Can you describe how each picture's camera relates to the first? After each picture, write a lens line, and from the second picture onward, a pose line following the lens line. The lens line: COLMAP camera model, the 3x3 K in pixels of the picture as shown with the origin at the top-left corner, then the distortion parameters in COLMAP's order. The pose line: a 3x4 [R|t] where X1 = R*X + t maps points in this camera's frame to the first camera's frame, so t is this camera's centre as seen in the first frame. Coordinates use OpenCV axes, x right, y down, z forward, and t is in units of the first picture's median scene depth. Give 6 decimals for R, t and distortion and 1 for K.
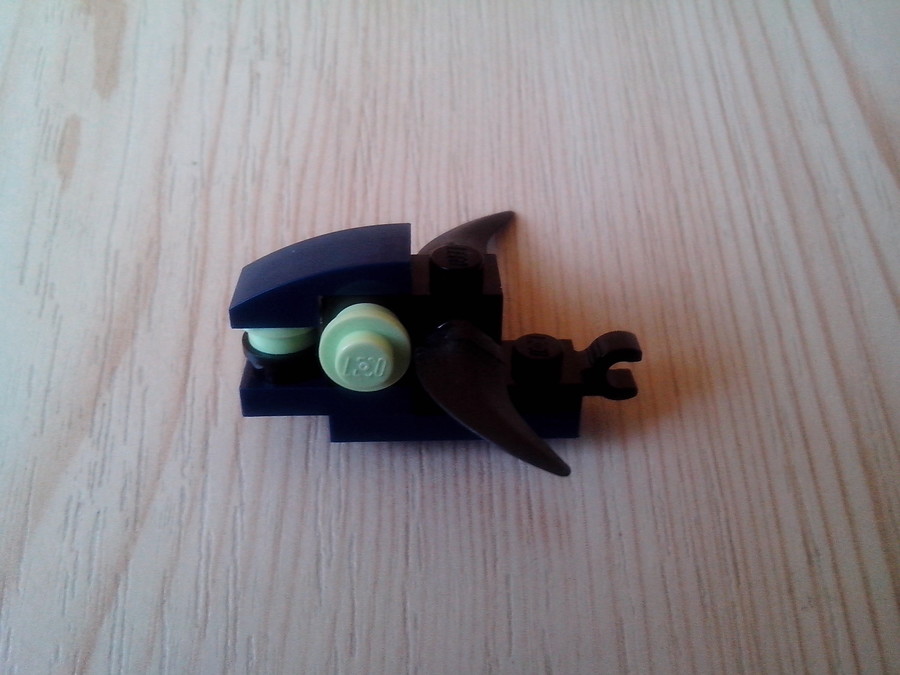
lens RADIAL K [[806.5, 0, 443.4], [0, 806.5, 334.1], [0, 0, 1]] dist [0.079869, -0.204235]
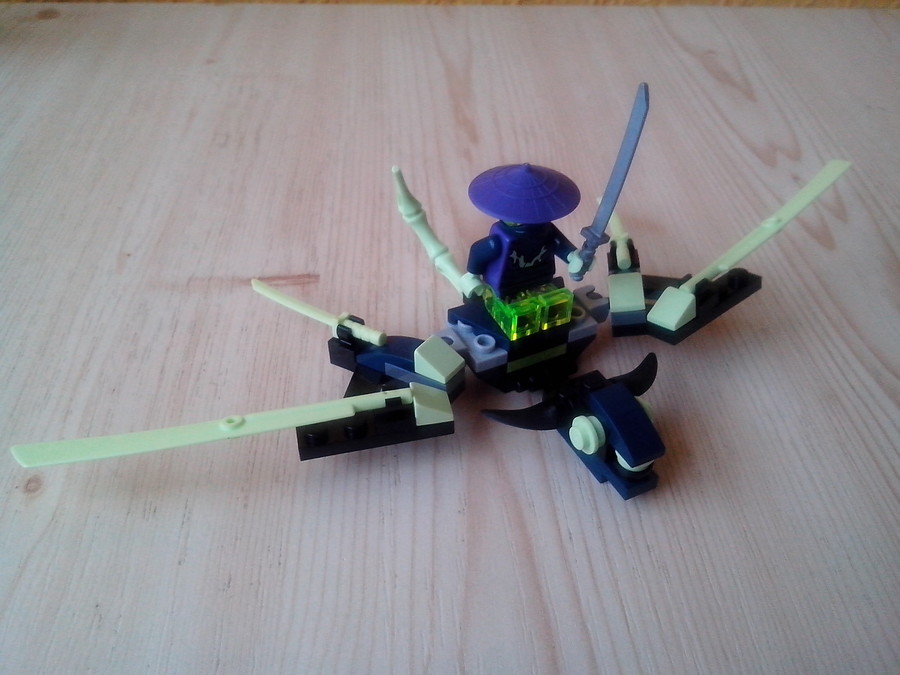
lens RADIAL K [[813.5, 0, 450.0], [0, 813.5, 337.5], [0, 0, 1]] dist [0.075024, -0.186772]
pose [[0.999495, -0.020864, 0.023984, -0.725882], [0.028916, 0.910122, -0.413330, 1.832537], [-0.013204, 0.413815, 0.910265, -1.599296]]
